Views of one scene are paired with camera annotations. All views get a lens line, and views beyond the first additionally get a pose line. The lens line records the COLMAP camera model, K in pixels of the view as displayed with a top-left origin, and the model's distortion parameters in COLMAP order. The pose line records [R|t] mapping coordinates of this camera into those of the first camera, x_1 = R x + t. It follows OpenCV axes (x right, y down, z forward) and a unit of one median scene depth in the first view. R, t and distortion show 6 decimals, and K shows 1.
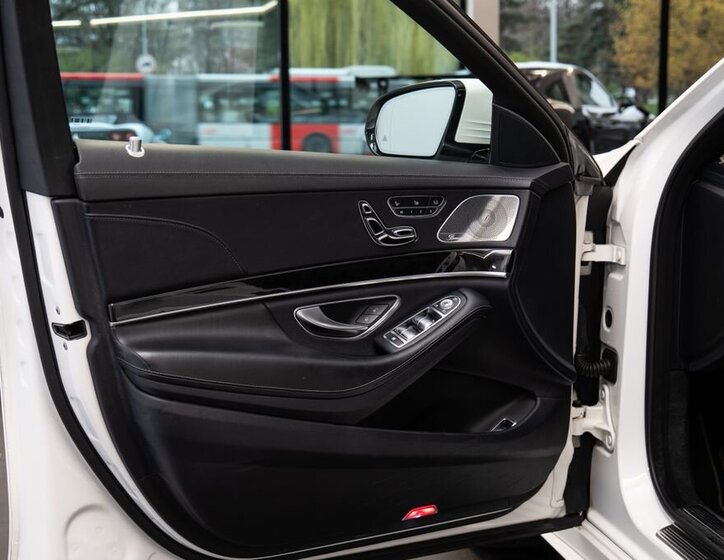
lens RADIAL K [[1118.1, 0, 361.7], [0, 1118.1, 280.4], [0, 0, 1]] dist [0.034869, 0.000000]
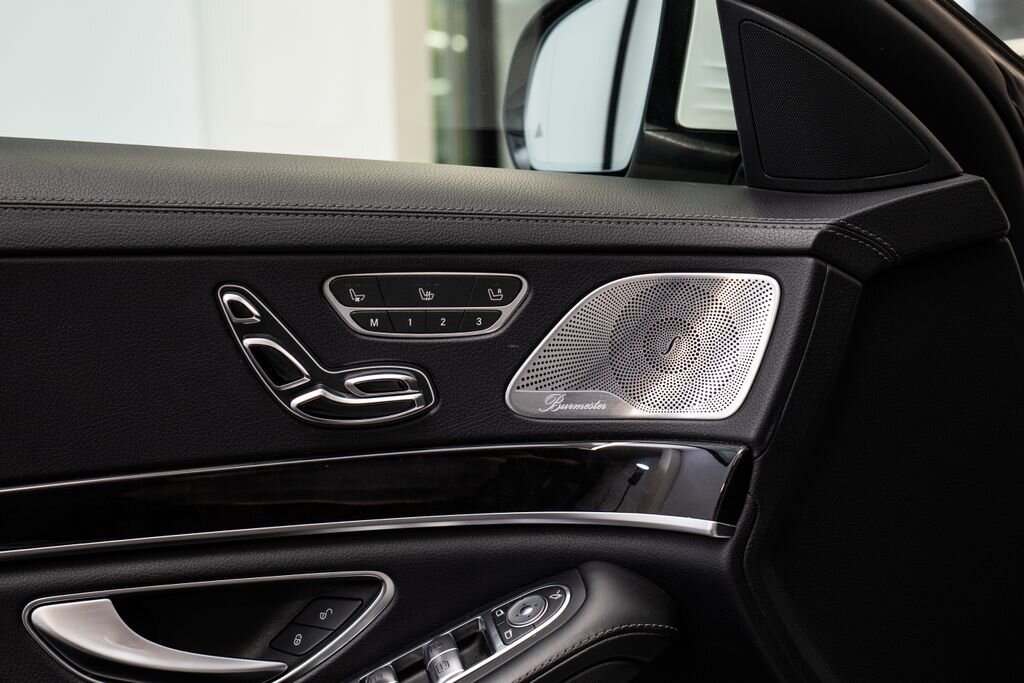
lens RADIAL K [[1759.6, 0, 512.6], [0, 1759.6, 340.7], [0, 0, 1]] dist [0.023189, 0.000000]
pose [[0.927939, 0.014127, -0.372465, 0.261691], [-0.037266, 0.997791, -0.055000, -0.028449], [0.370865, 0.064917, 0.926415, 0.529883]]
